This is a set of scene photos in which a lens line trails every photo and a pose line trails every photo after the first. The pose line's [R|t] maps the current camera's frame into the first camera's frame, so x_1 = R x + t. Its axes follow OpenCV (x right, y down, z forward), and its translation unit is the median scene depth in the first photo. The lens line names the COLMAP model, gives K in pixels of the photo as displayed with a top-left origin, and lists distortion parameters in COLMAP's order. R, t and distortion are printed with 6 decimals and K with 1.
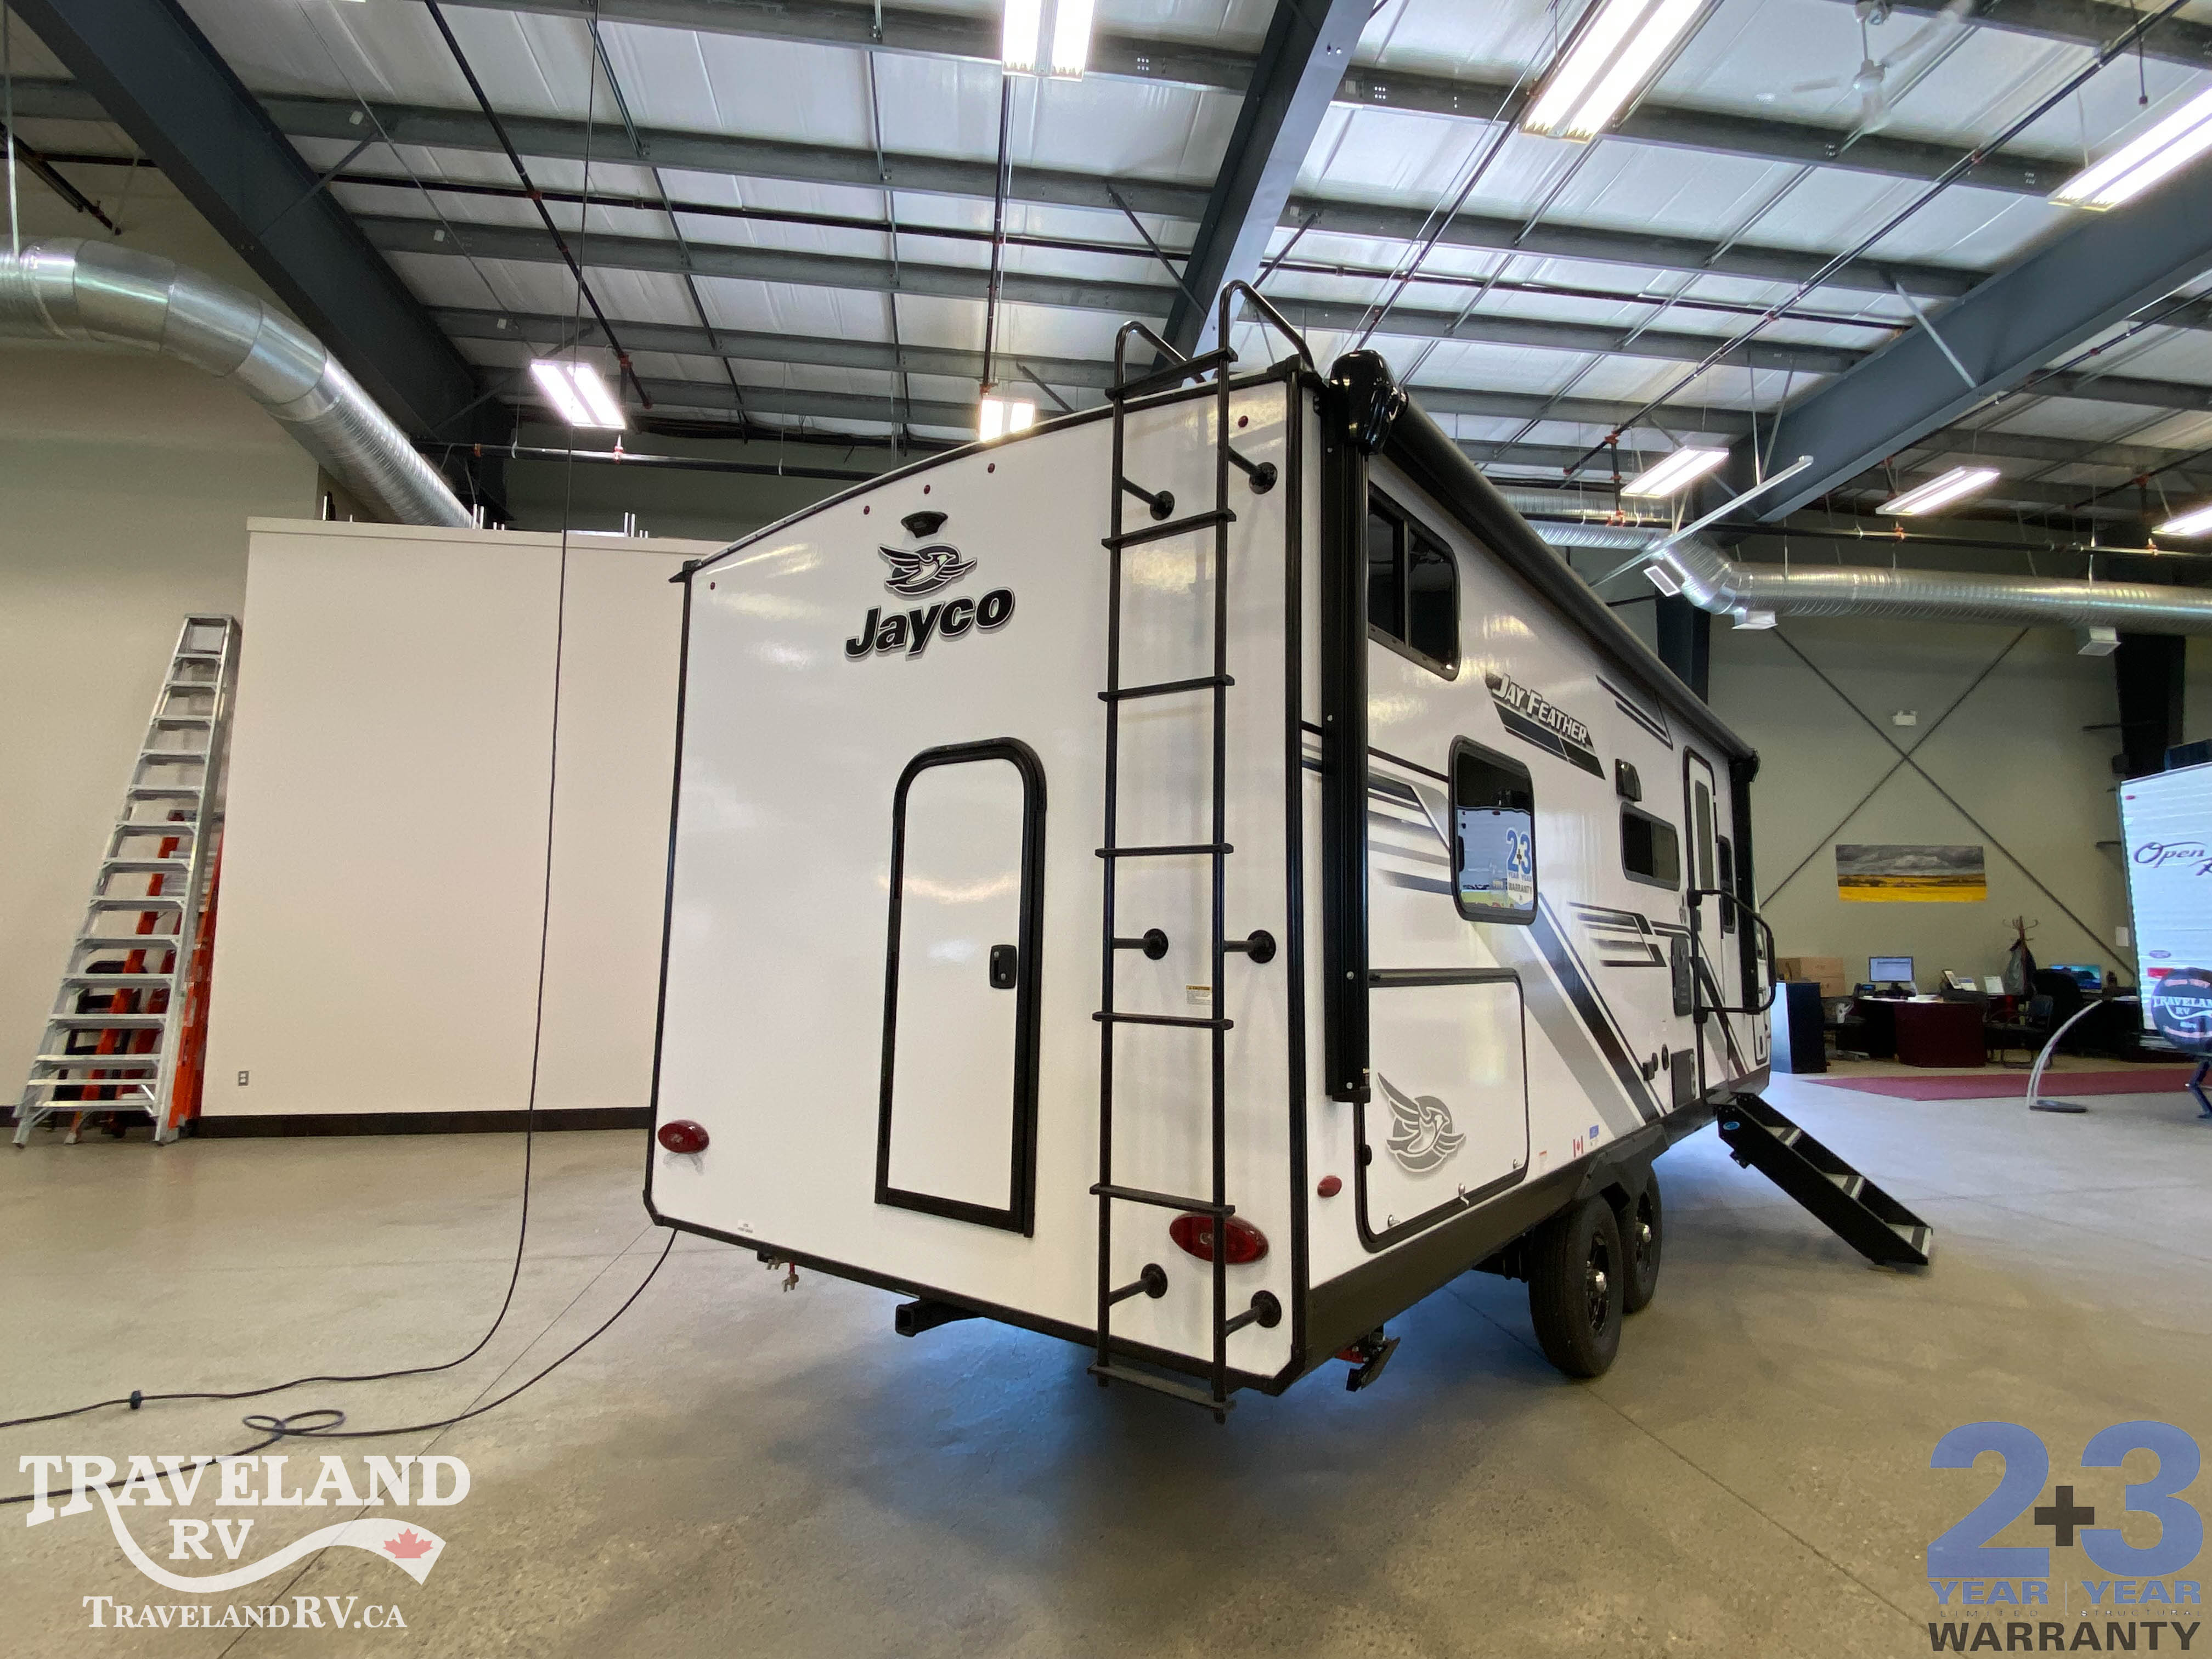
lens RADIAL K [[1134.4, 0, 1106.0], [0, 1134.4, 829.5], [0, 0, 1]] dist [0.002118, 0.000235]
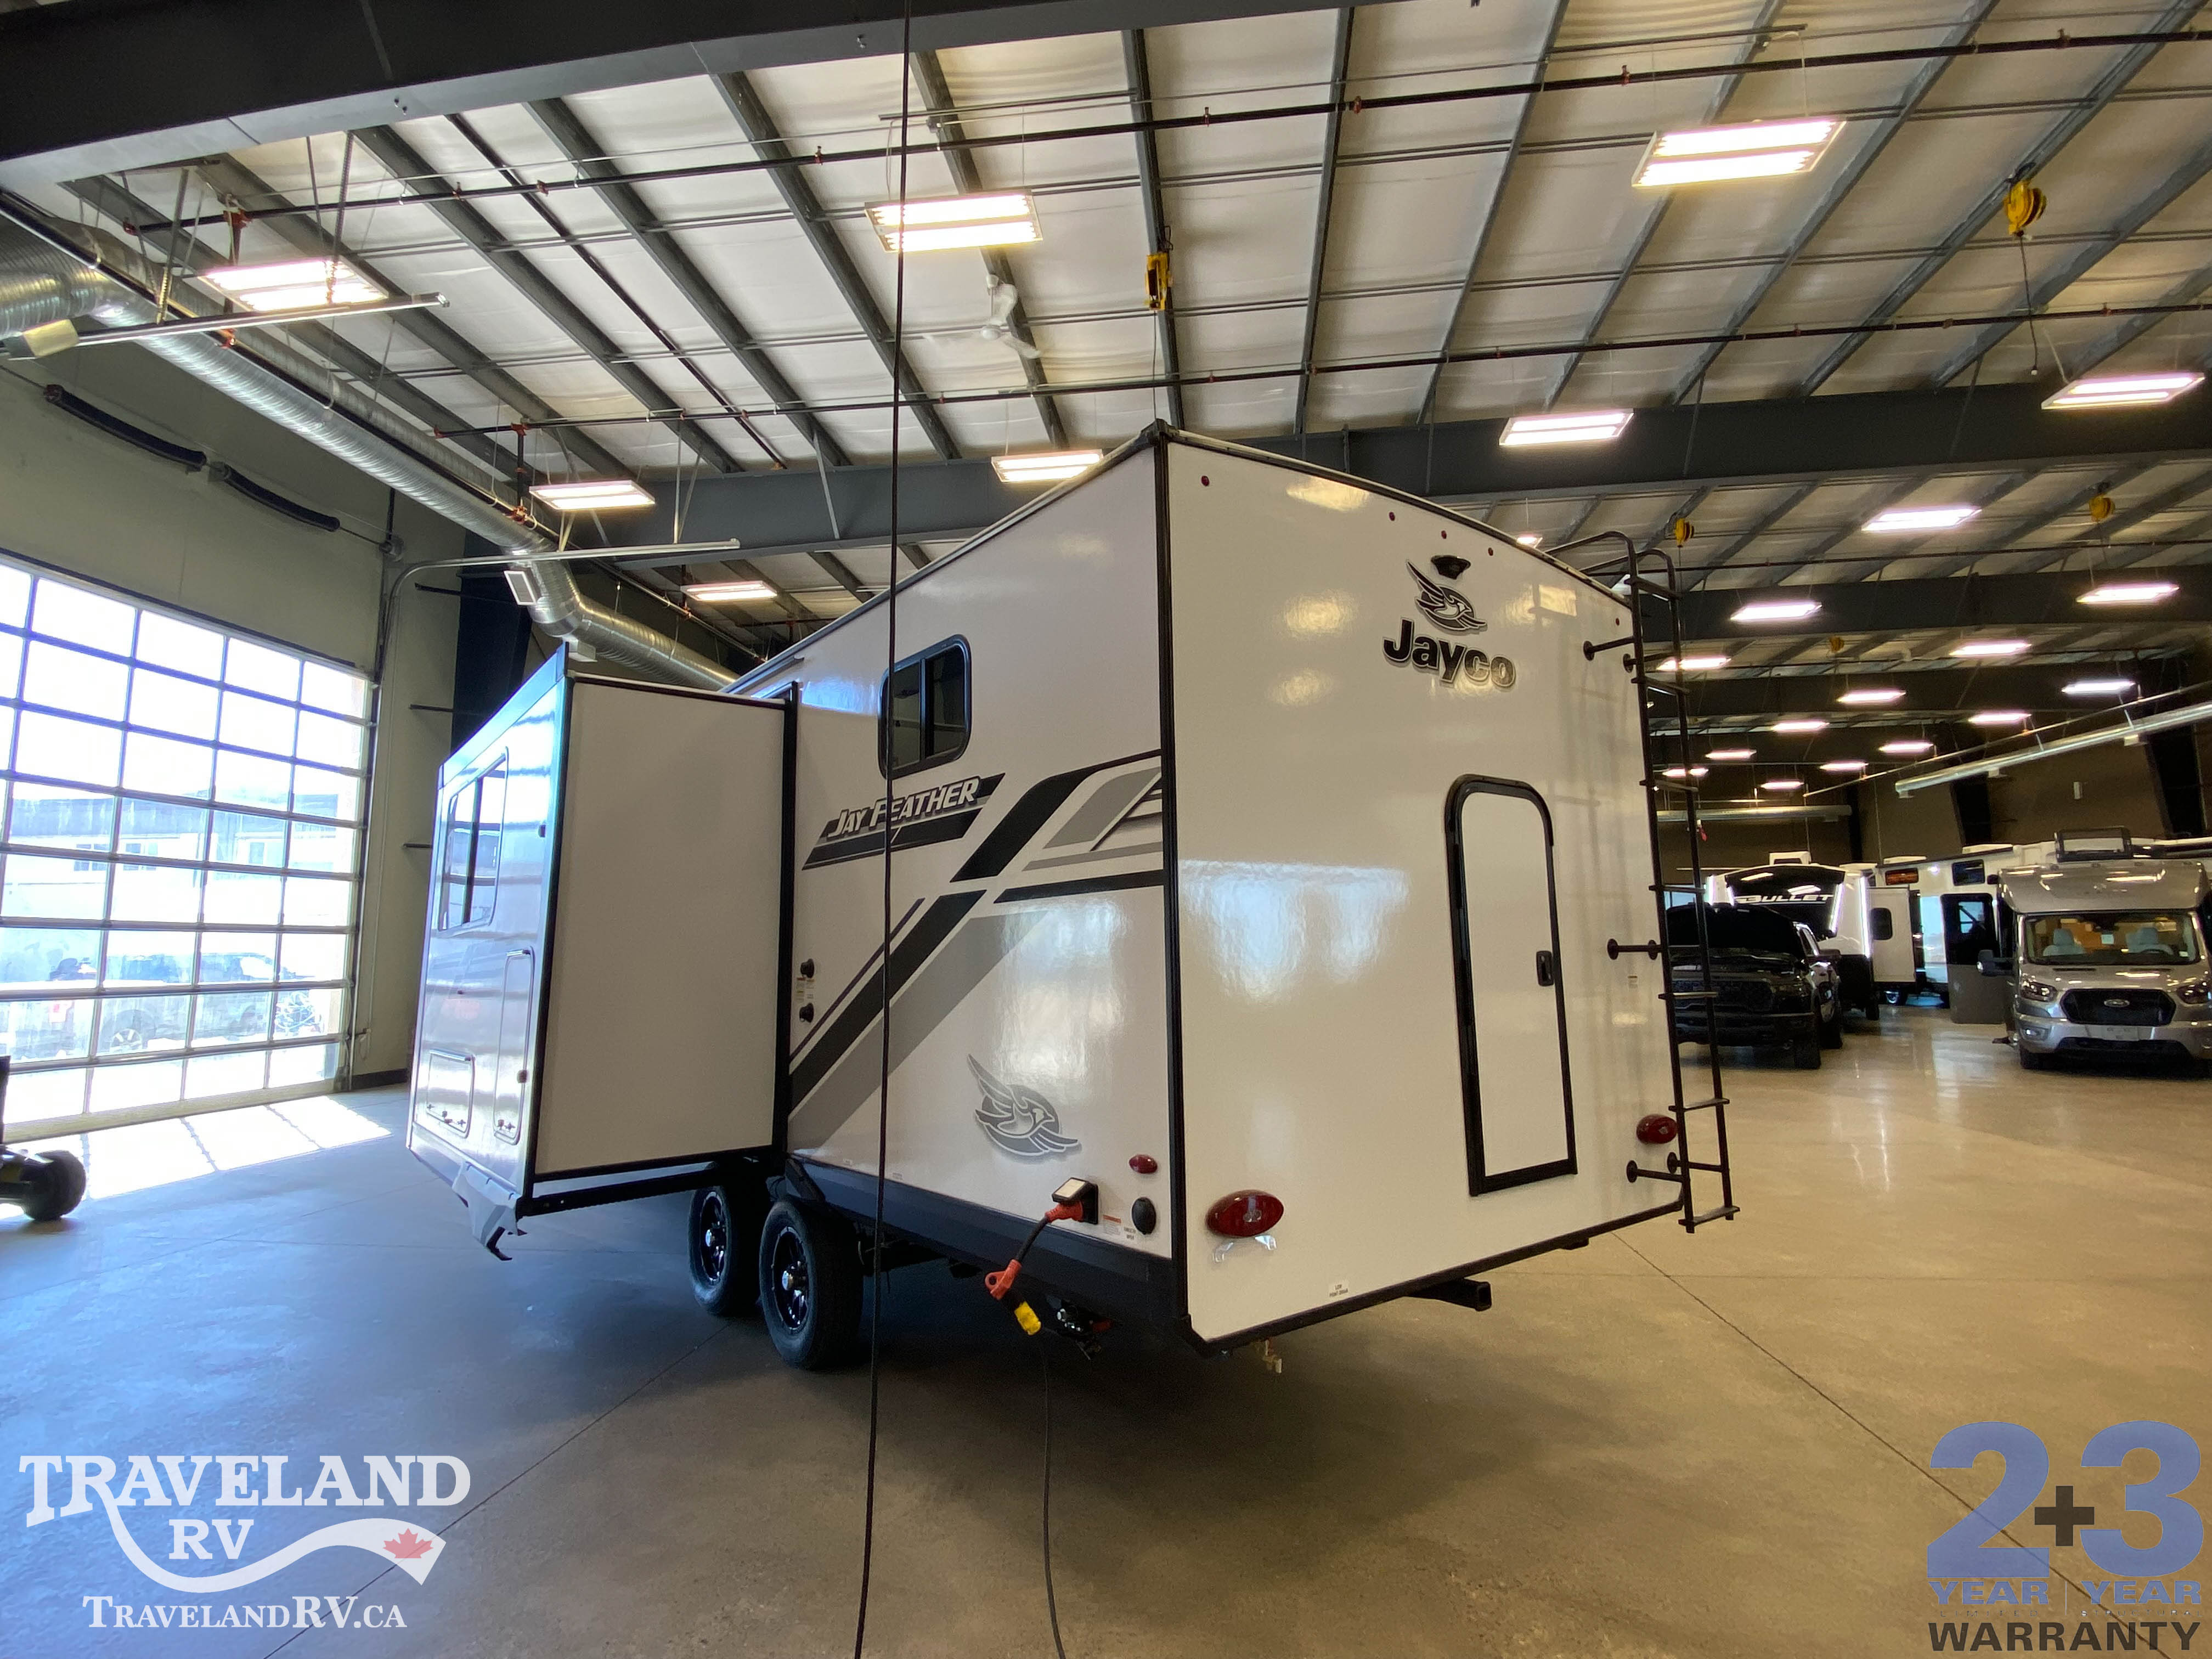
lens RADIAL K [[1134.4, 0, 1106.0], [0, 1134.4, 829.5], [0, 0, 1]] dist [0.002118, 0.000235]
pose [[0.258933, 0.098163, 0.960894, -1.214758], [-0.084198, 0.993329, -0.078788, 0.091996], [-0.962218, -0.060504, 0.265471, 0.968504]]
